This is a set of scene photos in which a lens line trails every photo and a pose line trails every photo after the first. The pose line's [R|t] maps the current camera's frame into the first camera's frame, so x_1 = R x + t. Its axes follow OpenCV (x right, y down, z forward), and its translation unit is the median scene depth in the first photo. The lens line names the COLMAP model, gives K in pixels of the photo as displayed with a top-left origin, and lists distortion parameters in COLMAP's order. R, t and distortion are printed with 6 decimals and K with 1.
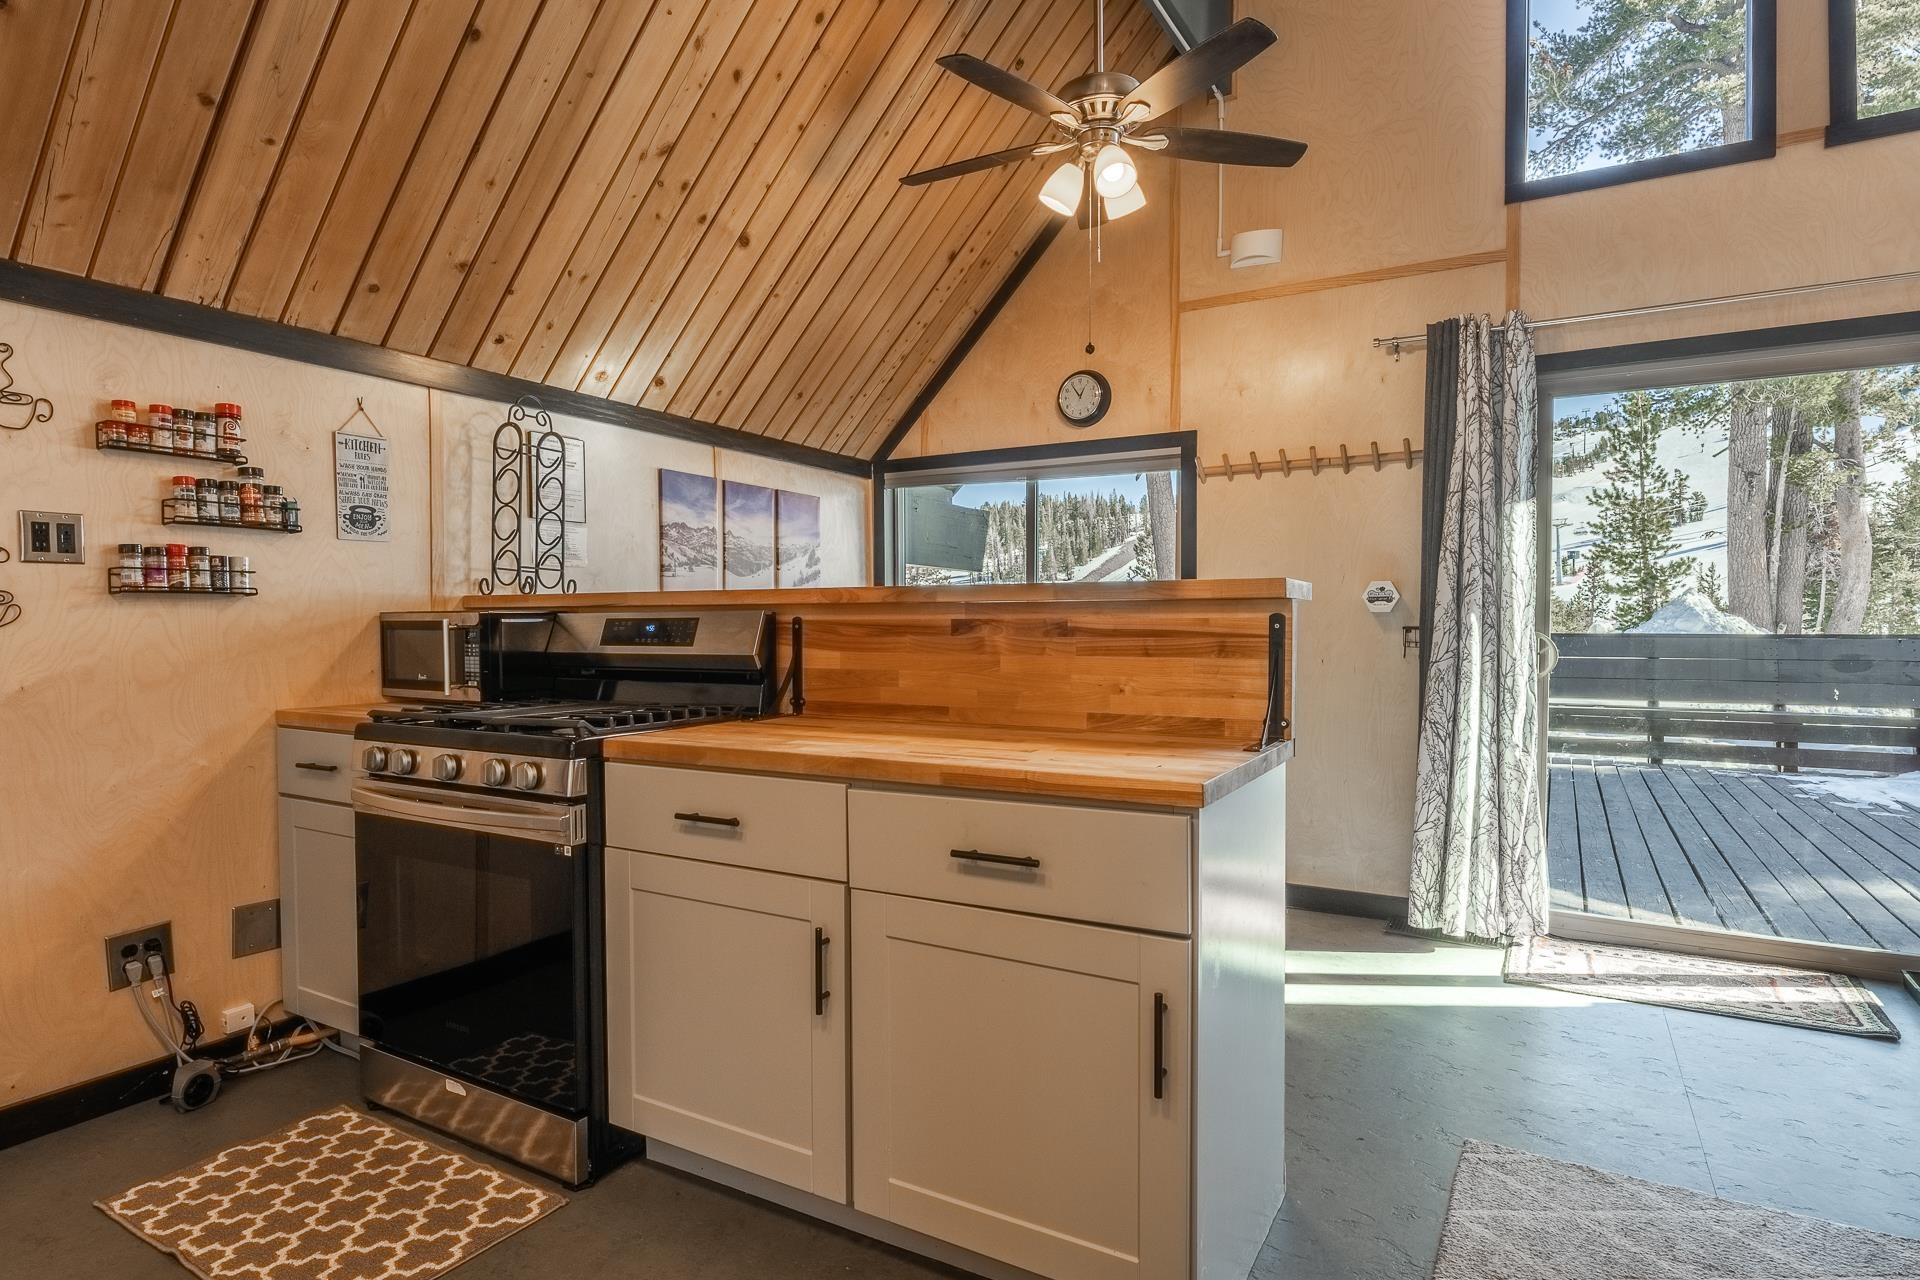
lens RADIAL K [[1033.0, 0, 938.9], [0, 1033.0, 654.0], [0, 0, 1]] dist [-0.003443, -0.000679]
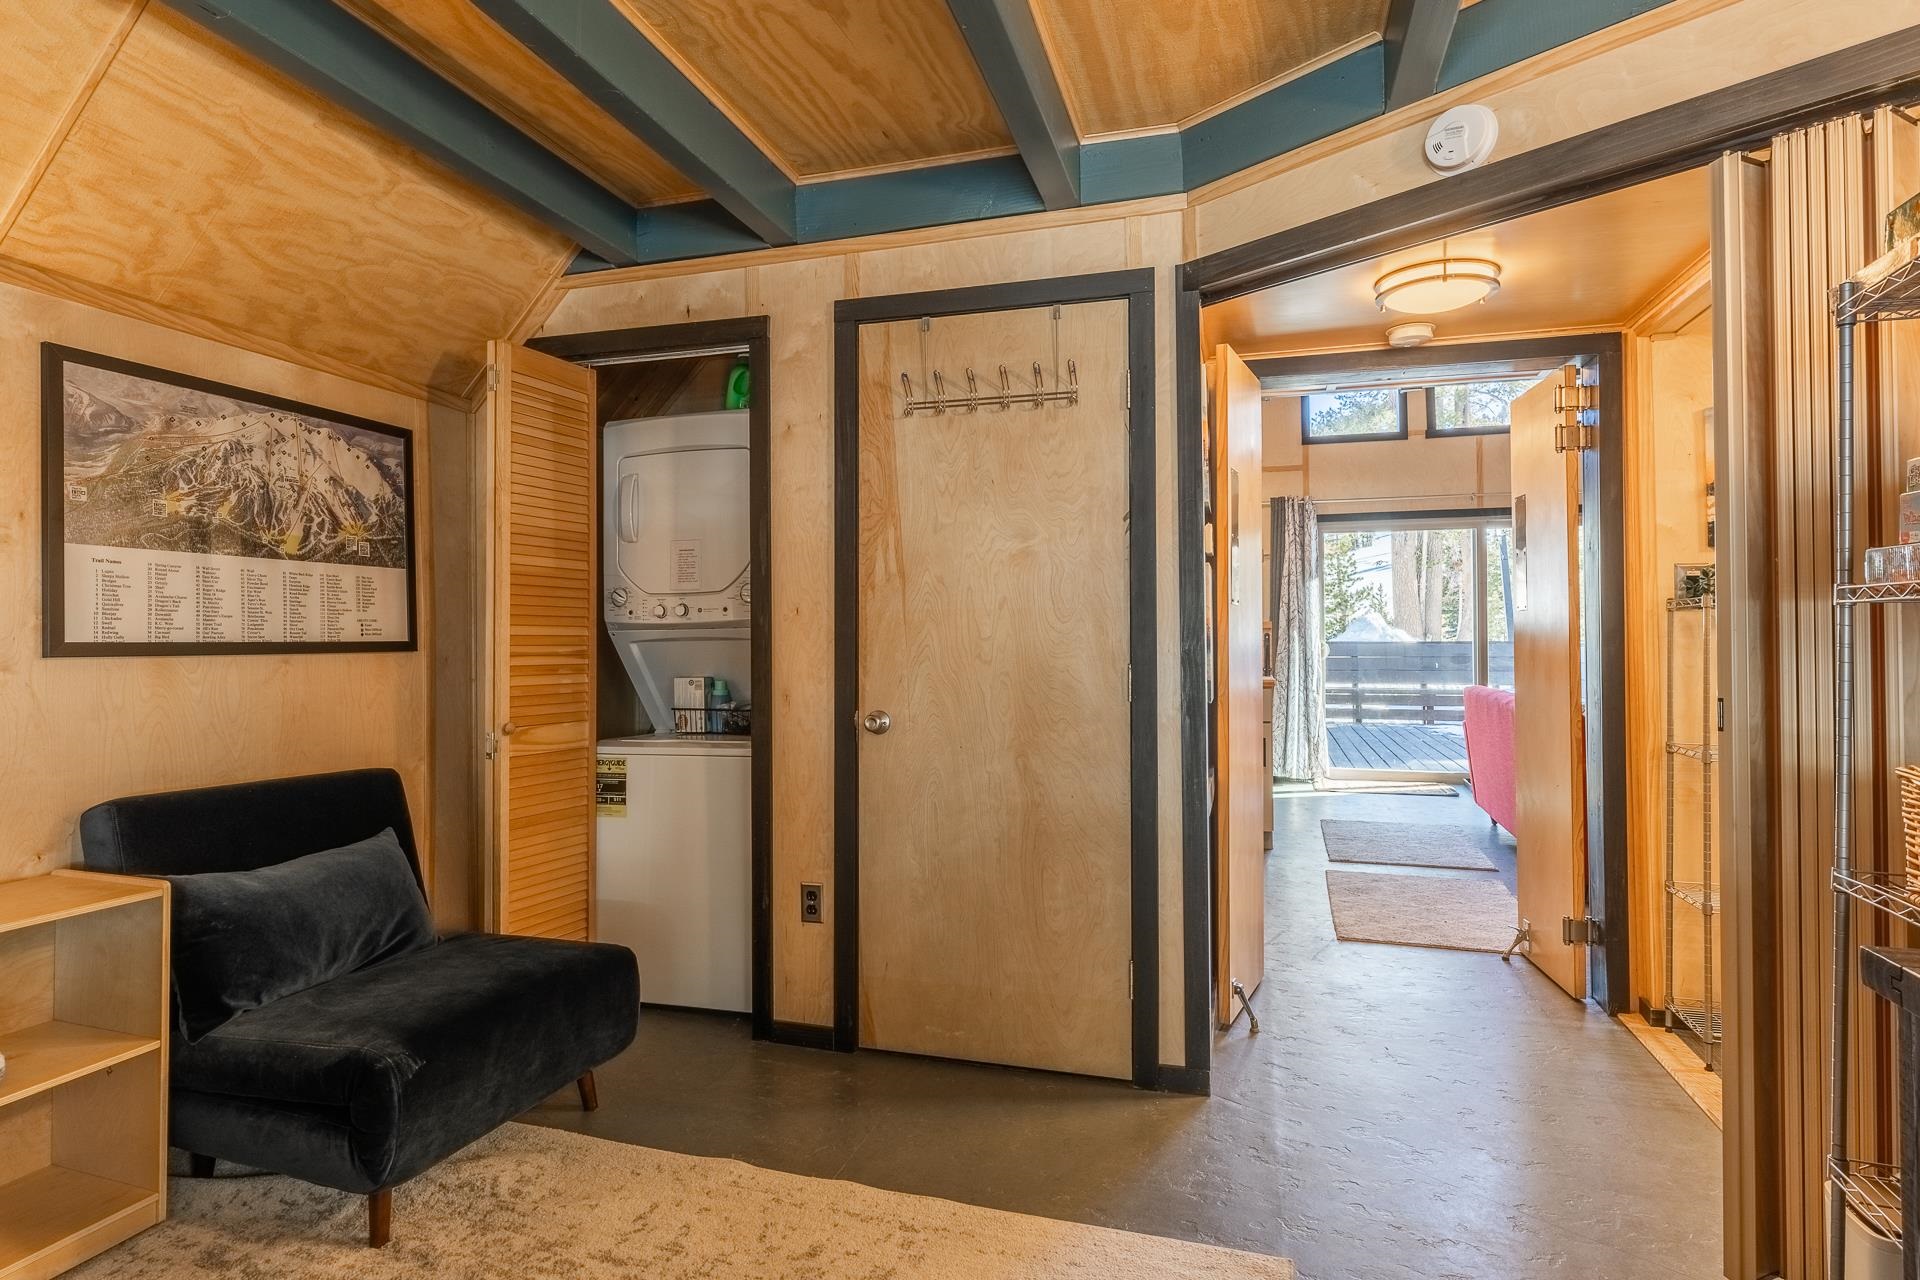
lens RADIAL K [[1010.7, 0, 951.9], [0, 1010.7, 623.7], [0, 0, 1]] dist [-0.001298, -0.000561]
pose [[0.971122, -0.000544, 0.238582, -0.705665], [0.010583, 0.999111, -0.040798, 0.024515], [-0.238347, 0.042145, 0.970265, -0.915637]]
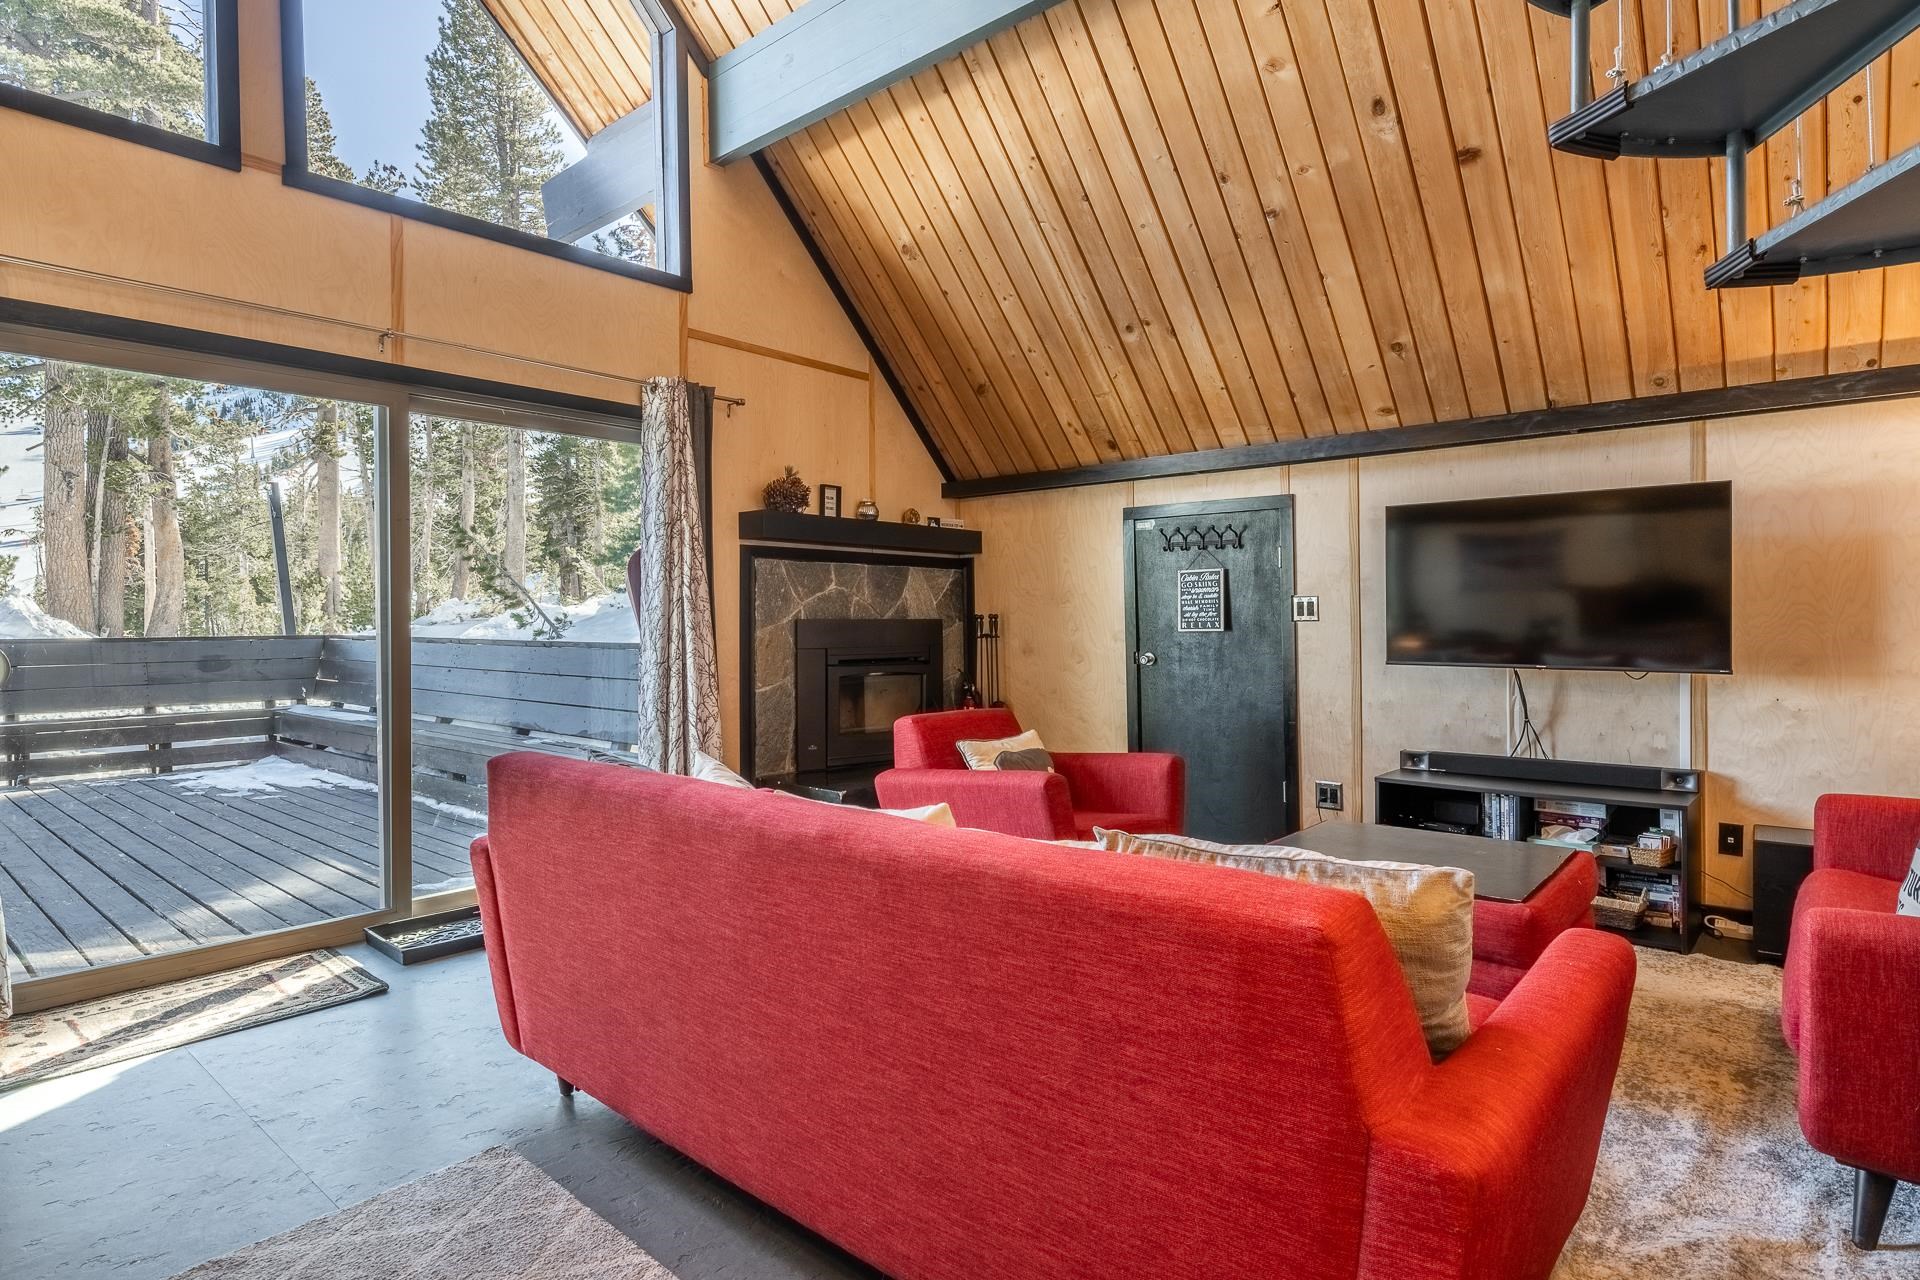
lens RADIAL K [[1019.9, 0, 934.2], [0, 1019.9, 625.5], [0, 0, 1]] dist [-0.004132, -0.000783]
pose [[0.182415, -0.003849, 0.983214, -0.053084], [0.034250, 0.999410, -0.002442, -0.005158], [-0.982625, 0.034121, 0.182439, 0.139638]]
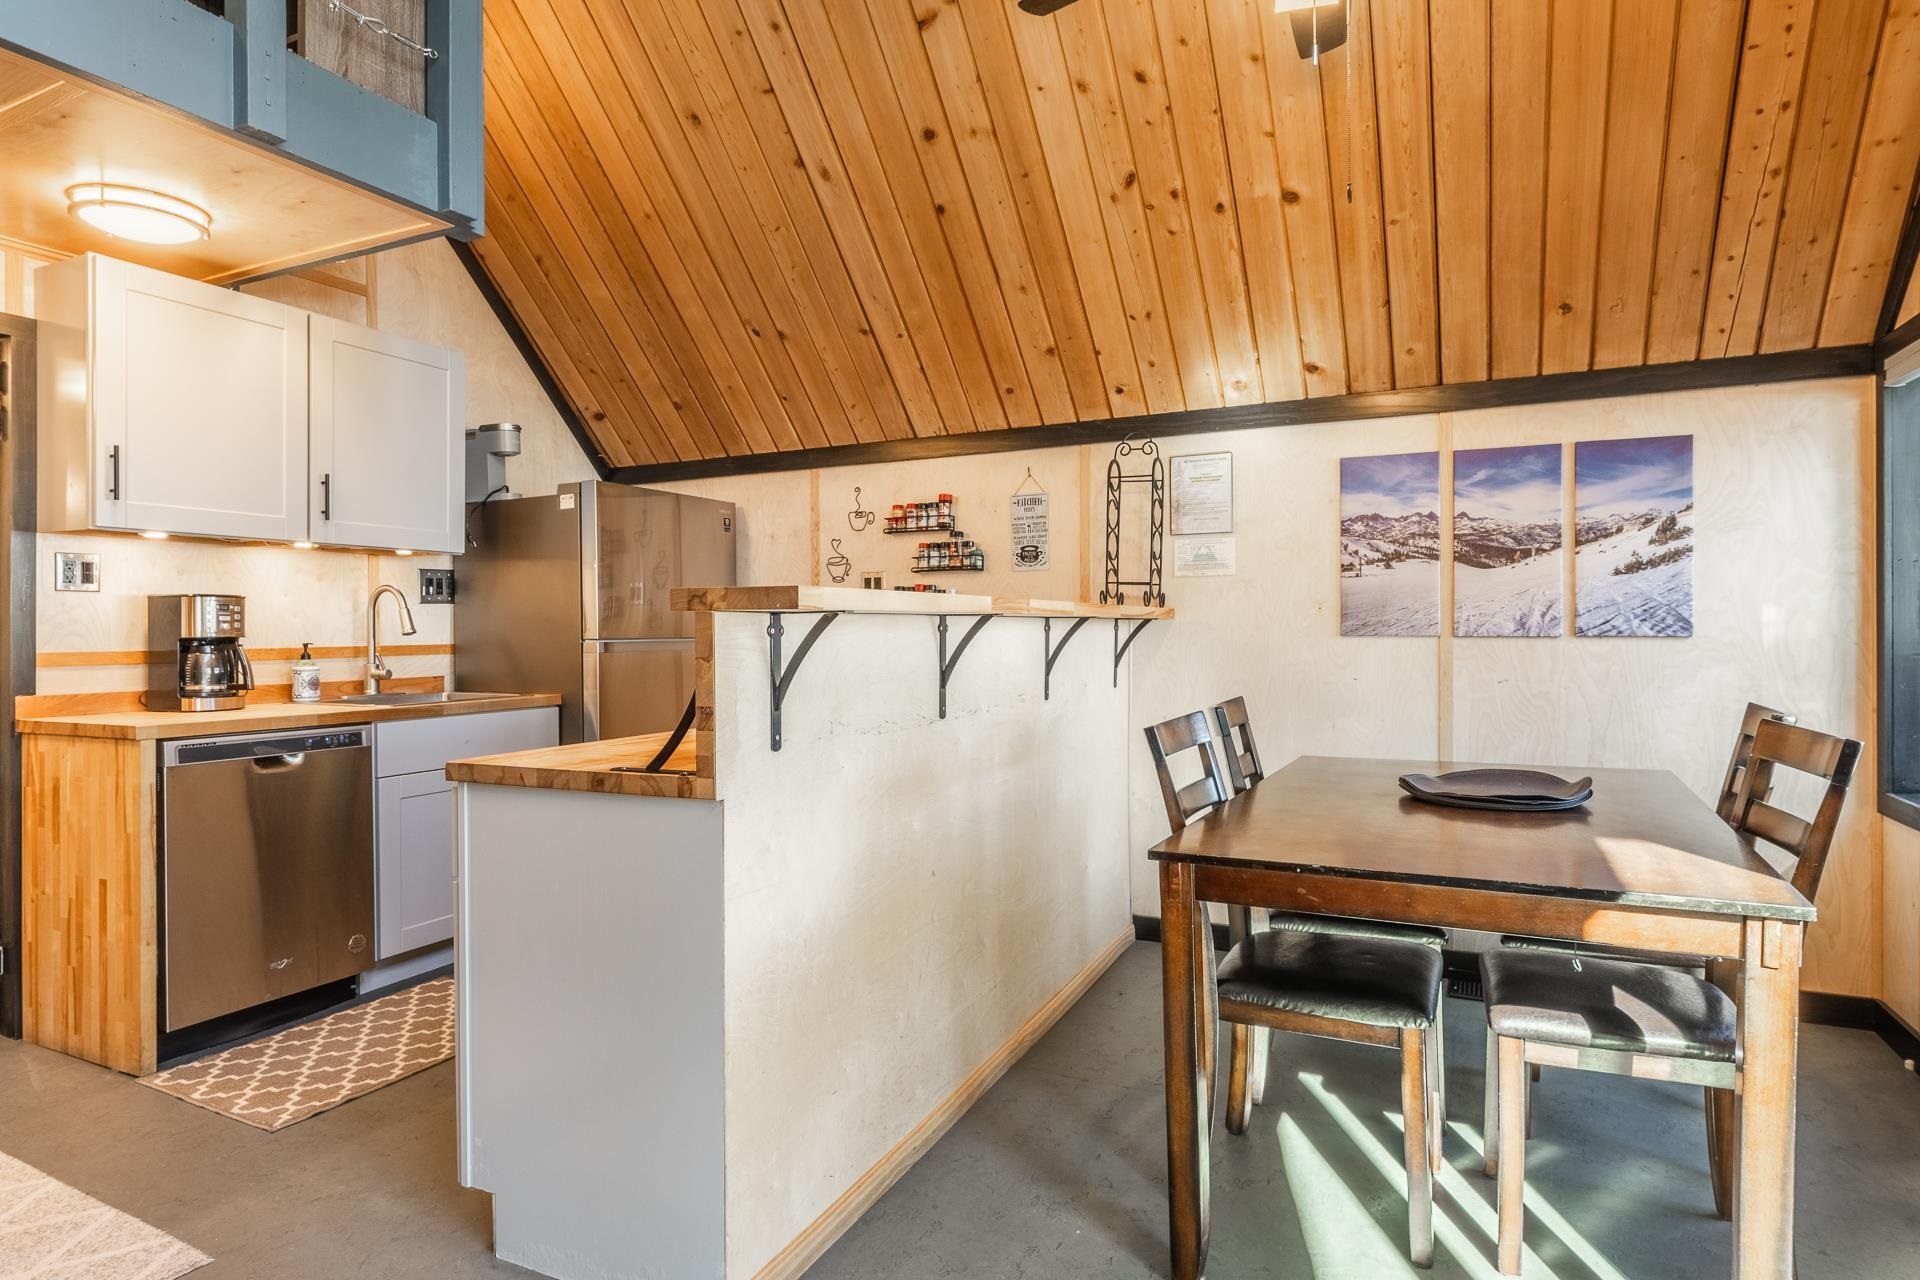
lens RADIAL K [[1059.5, 0, 935.0], [0, 1059.5, 630.4], [0, 0, 1]] dist [0.002140, -0.002795]
pose [[0.072026, 0.002928, -0.997398, 0.680741], [-0.022676, 0.999742, 0.001297, -0.023889], [0.997145, 0.022523, 0.072074, 0.628108]]
